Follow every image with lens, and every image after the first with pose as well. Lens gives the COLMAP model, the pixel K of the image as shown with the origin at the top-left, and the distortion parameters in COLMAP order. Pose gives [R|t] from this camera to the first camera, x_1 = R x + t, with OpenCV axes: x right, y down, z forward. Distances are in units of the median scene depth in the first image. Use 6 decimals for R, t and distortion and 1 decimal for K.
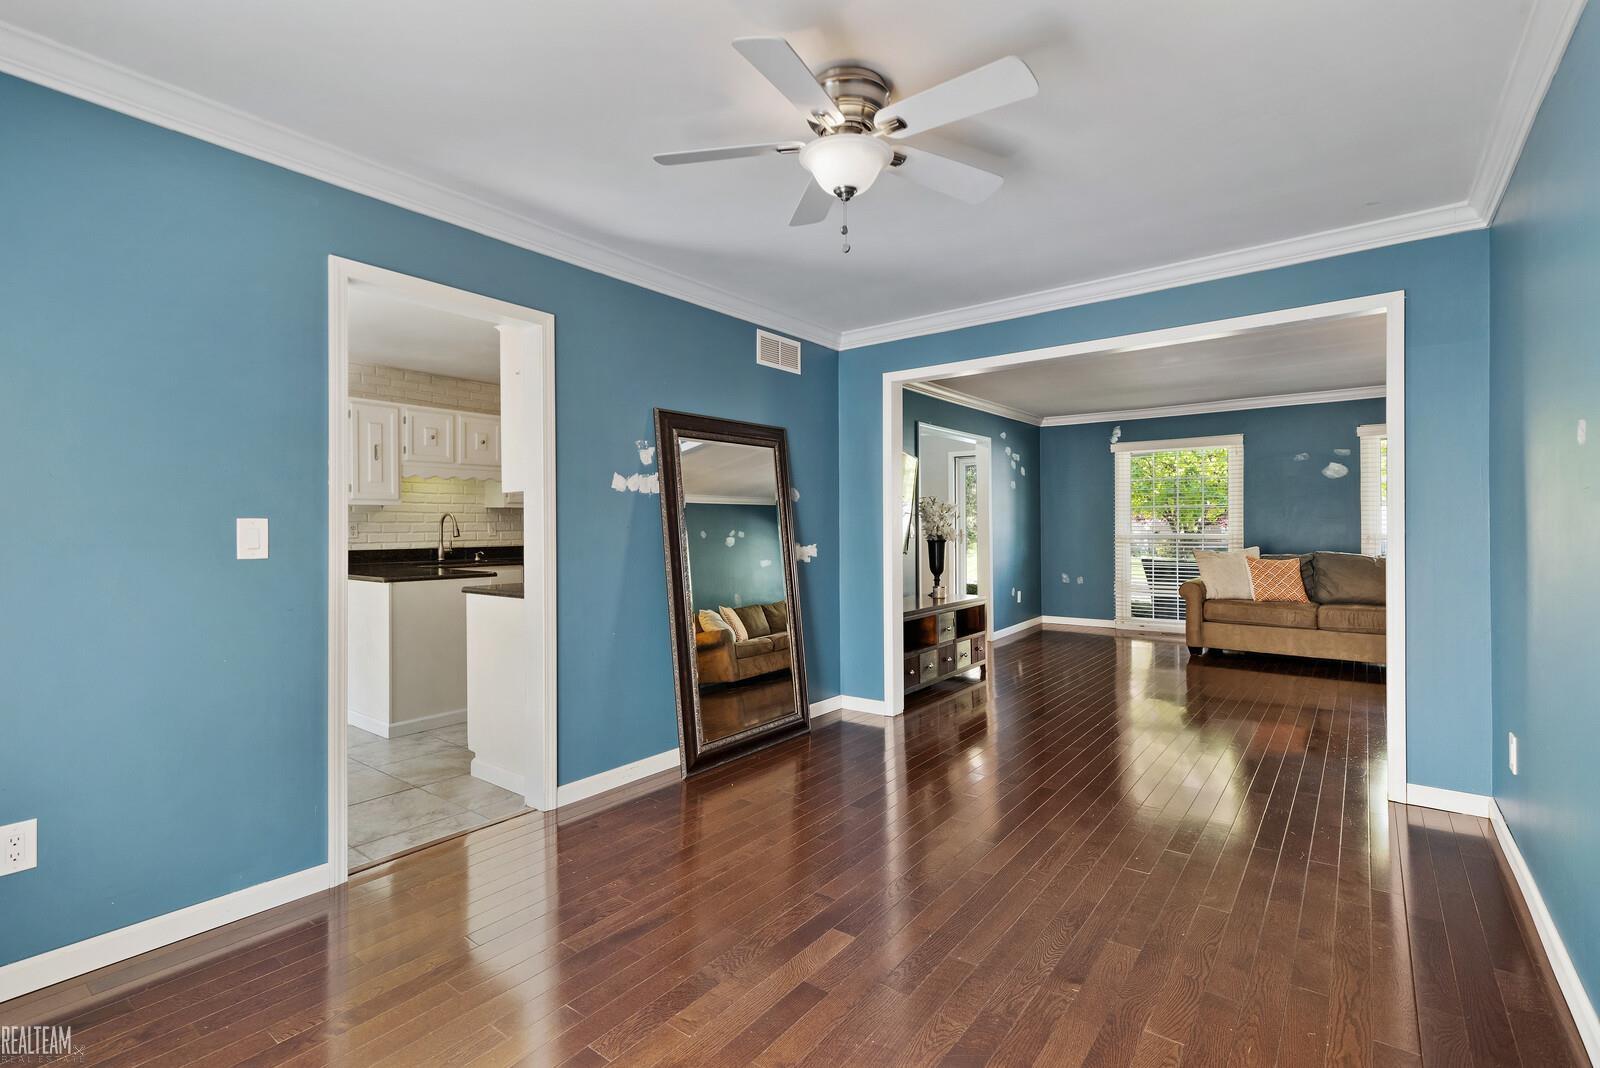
lens RADIAL K [[738.4, 0, 786.1], [0, 738.4, 526.5], [0, 0, 1]] dist [0.001716, 0.000028]
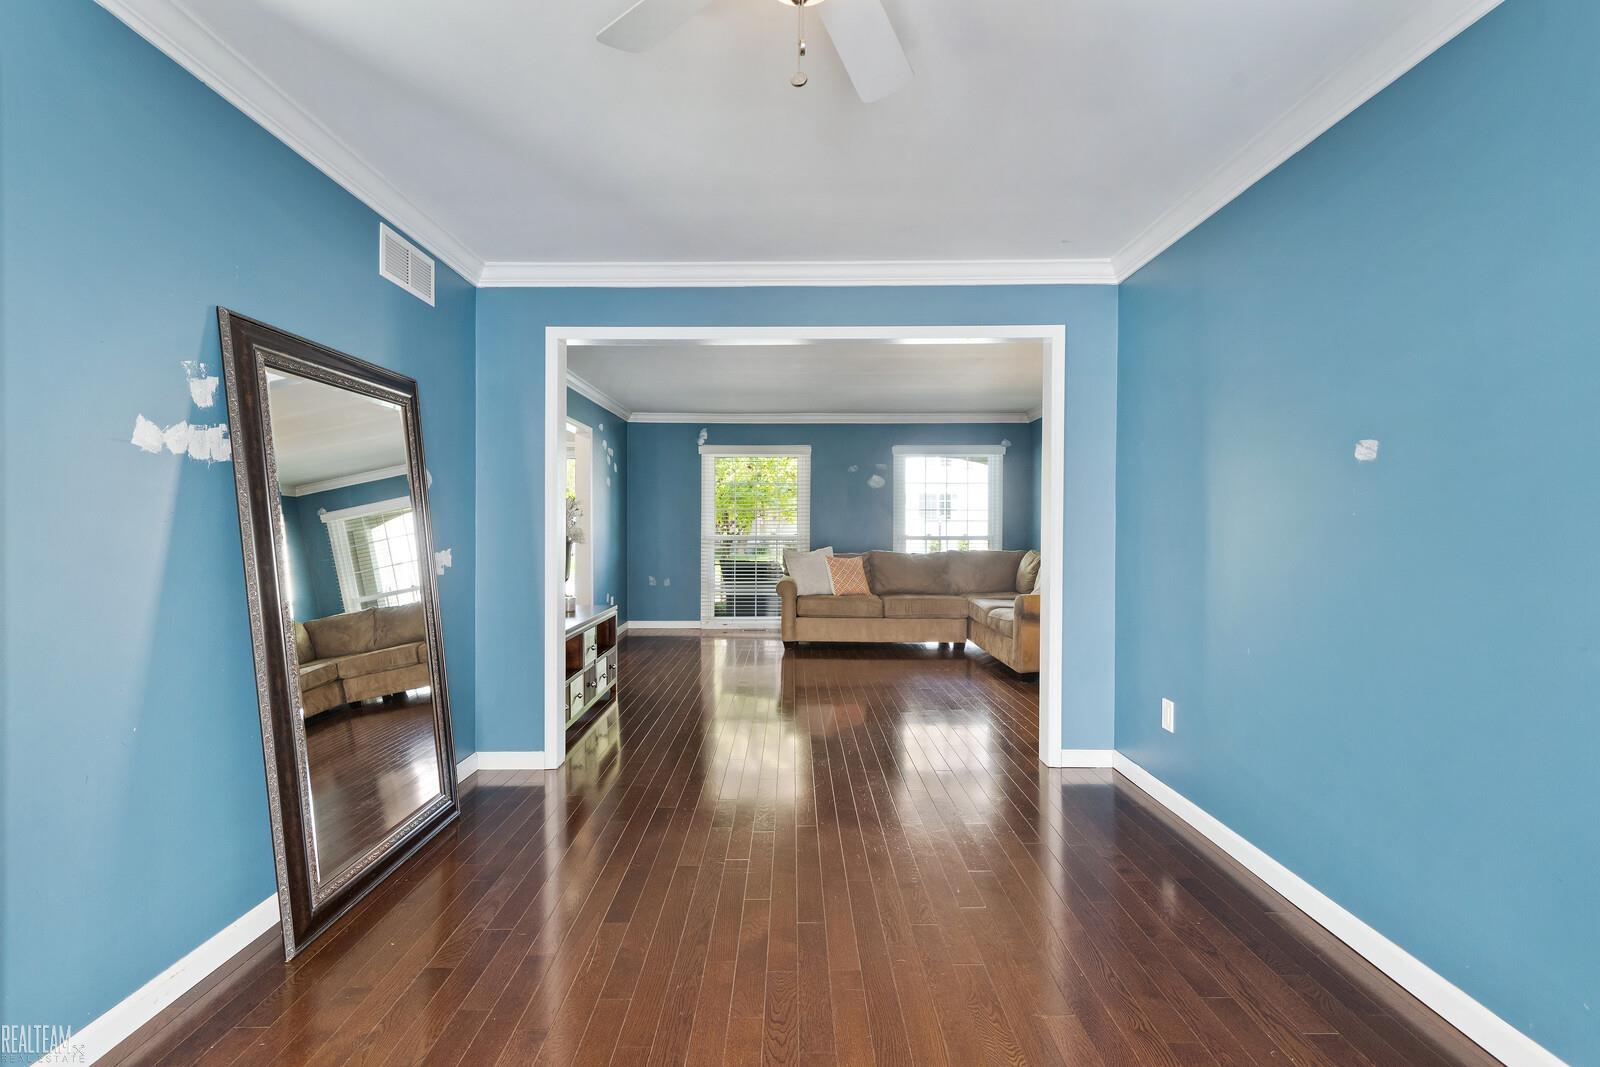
lens RADIAL K [[738.6, 0, 792.8], [0, 738.6, 530.9], [0, 0, 1]] dist [0.003513, 0.000415]
pose [[0.786355, 0.004301, 0.617760, -0.100159], [-0.007006, 0.999974, 0.001955, 0.001768], [-0.617735, -0.005866, 0.786364, 0.164115]]
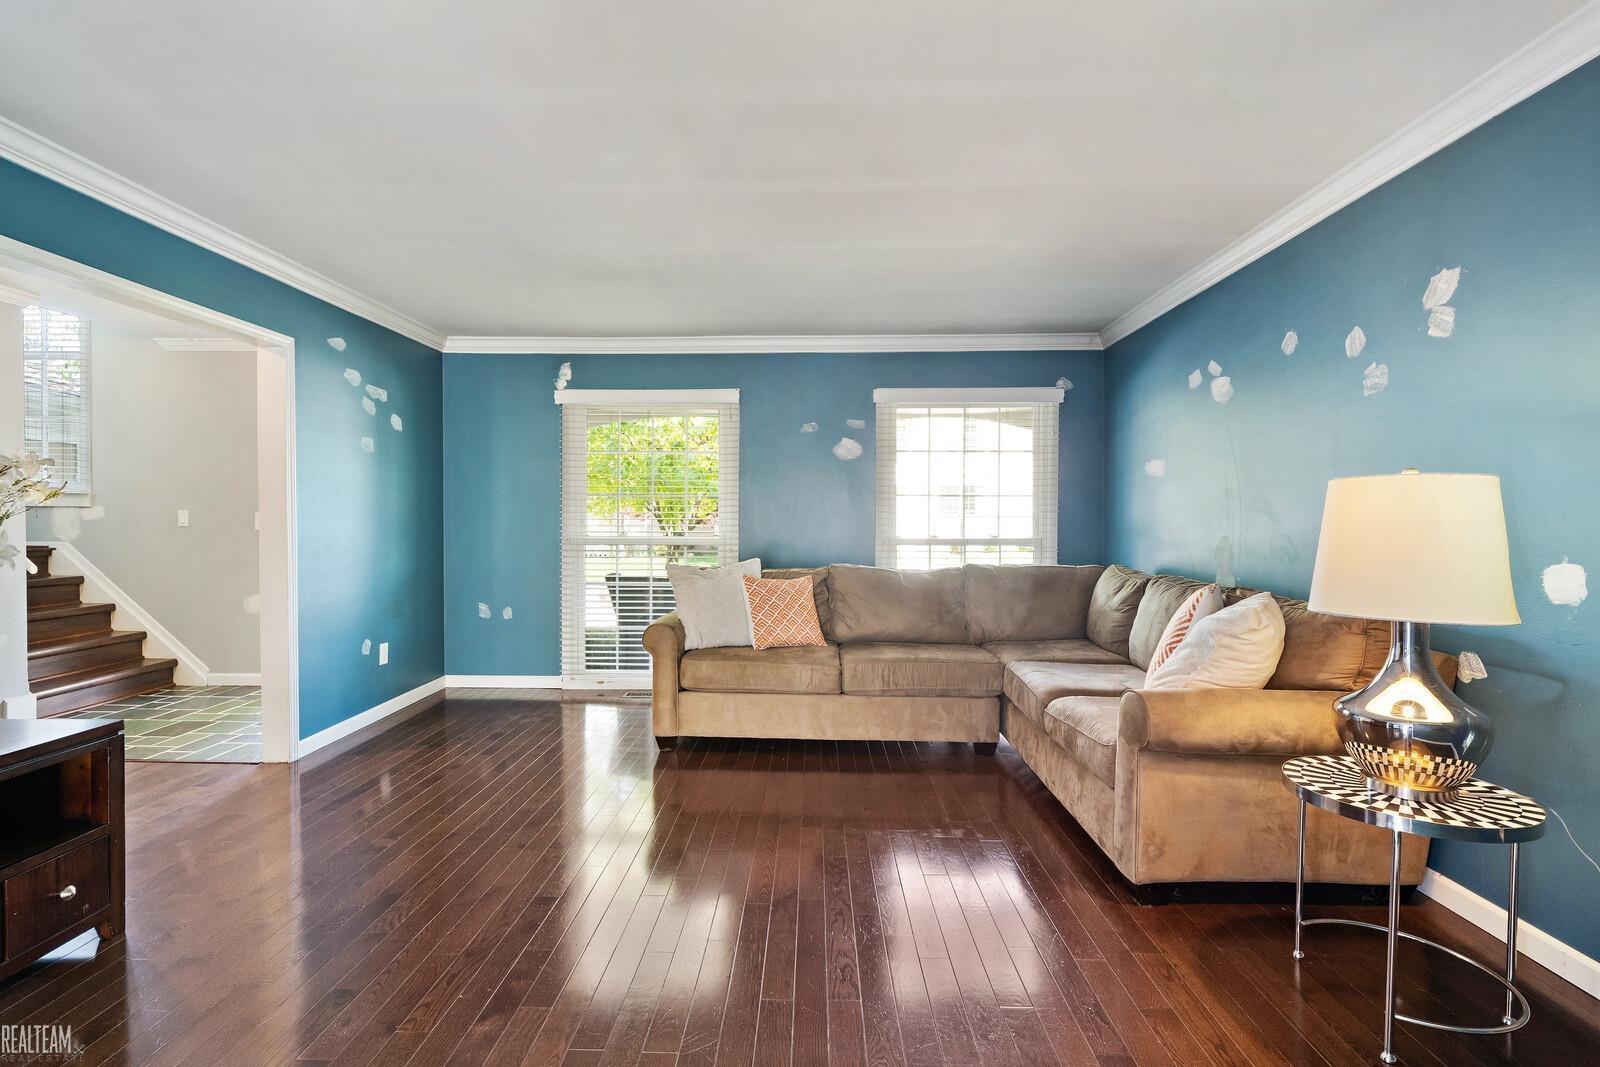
lens RADIAL K [[738.6, 0, 792.8], [0, 738.6, 530.9], [0, 0, 1]] dist [0.003513, 0.000415]
pose [[0.805440, 0.001910, 0.592675, 0.296066], [-0.008390, 0.999931, 0.008179, -0.001859], [-0.592619, -0.011560, 0.805400, 0.488394]]
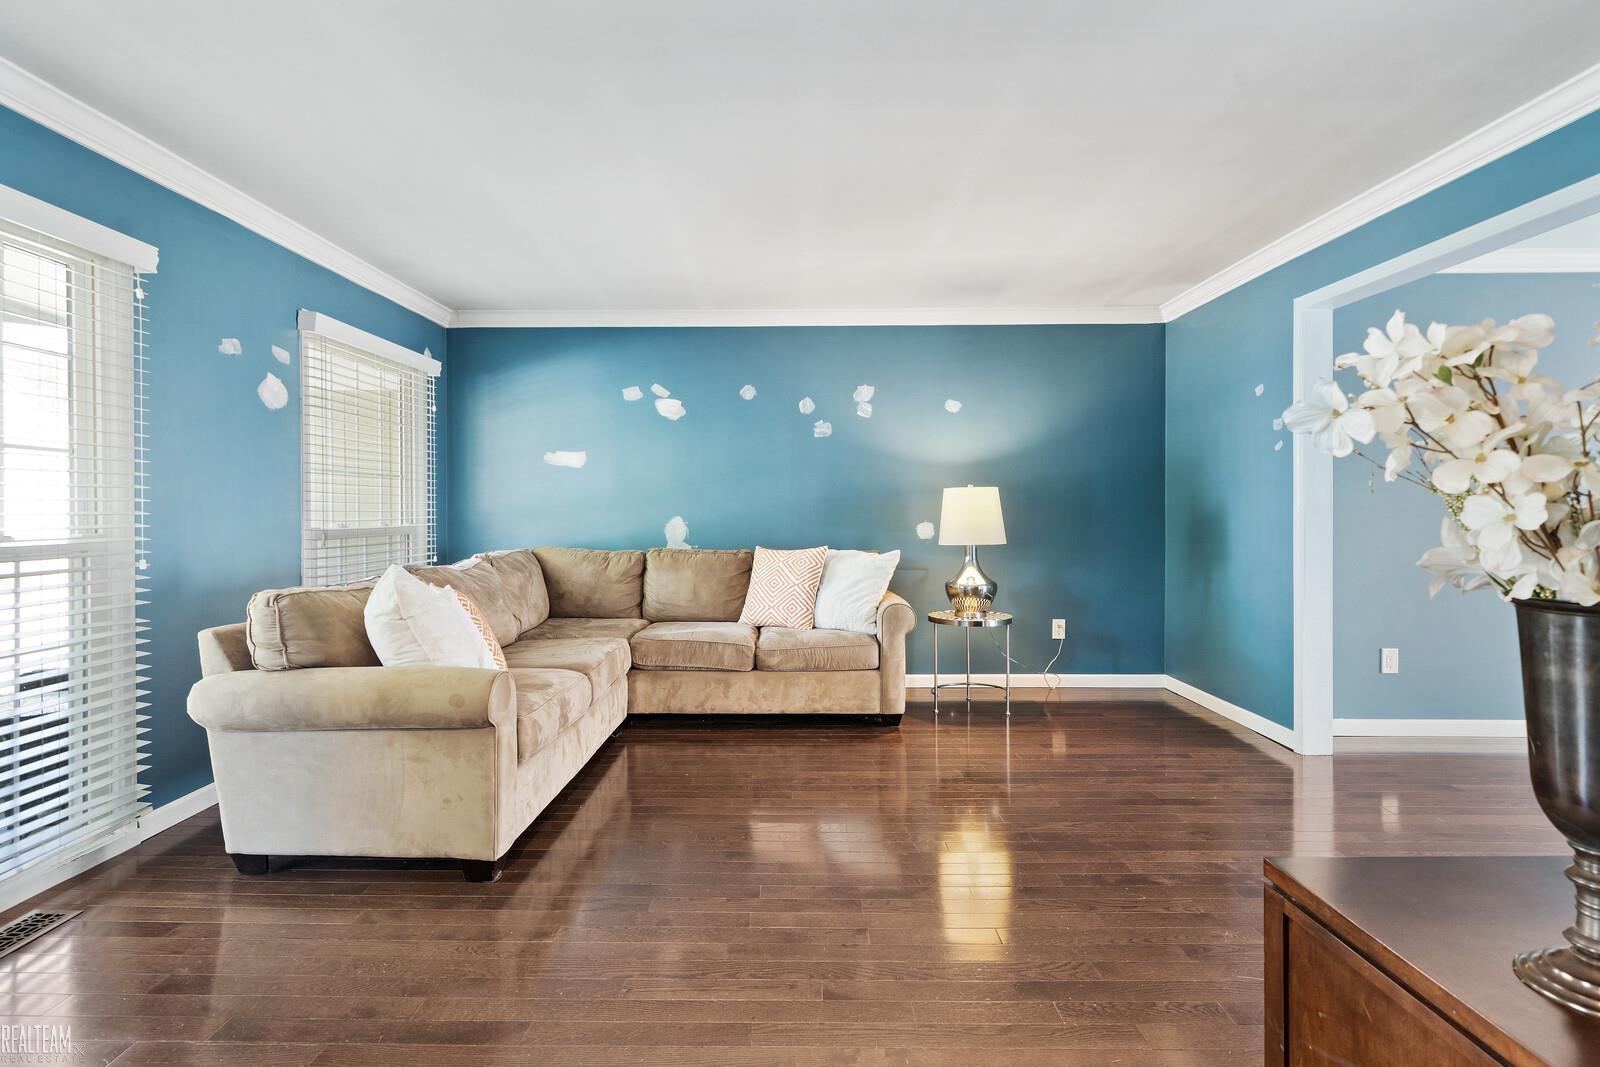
lens RADIAL K [[778.1, 0, 794.7], [0, 778.1, 509.6], [0, 0, 1]] dist [-0.000721, -0.000272]
pose [[-0.604216, 0.006686, 0.796793, 0.176598], [0.006966, 0.999971, -0.003108, 0.000907], [-0.796790, 0.003672, -0.604245, 1.115943]]
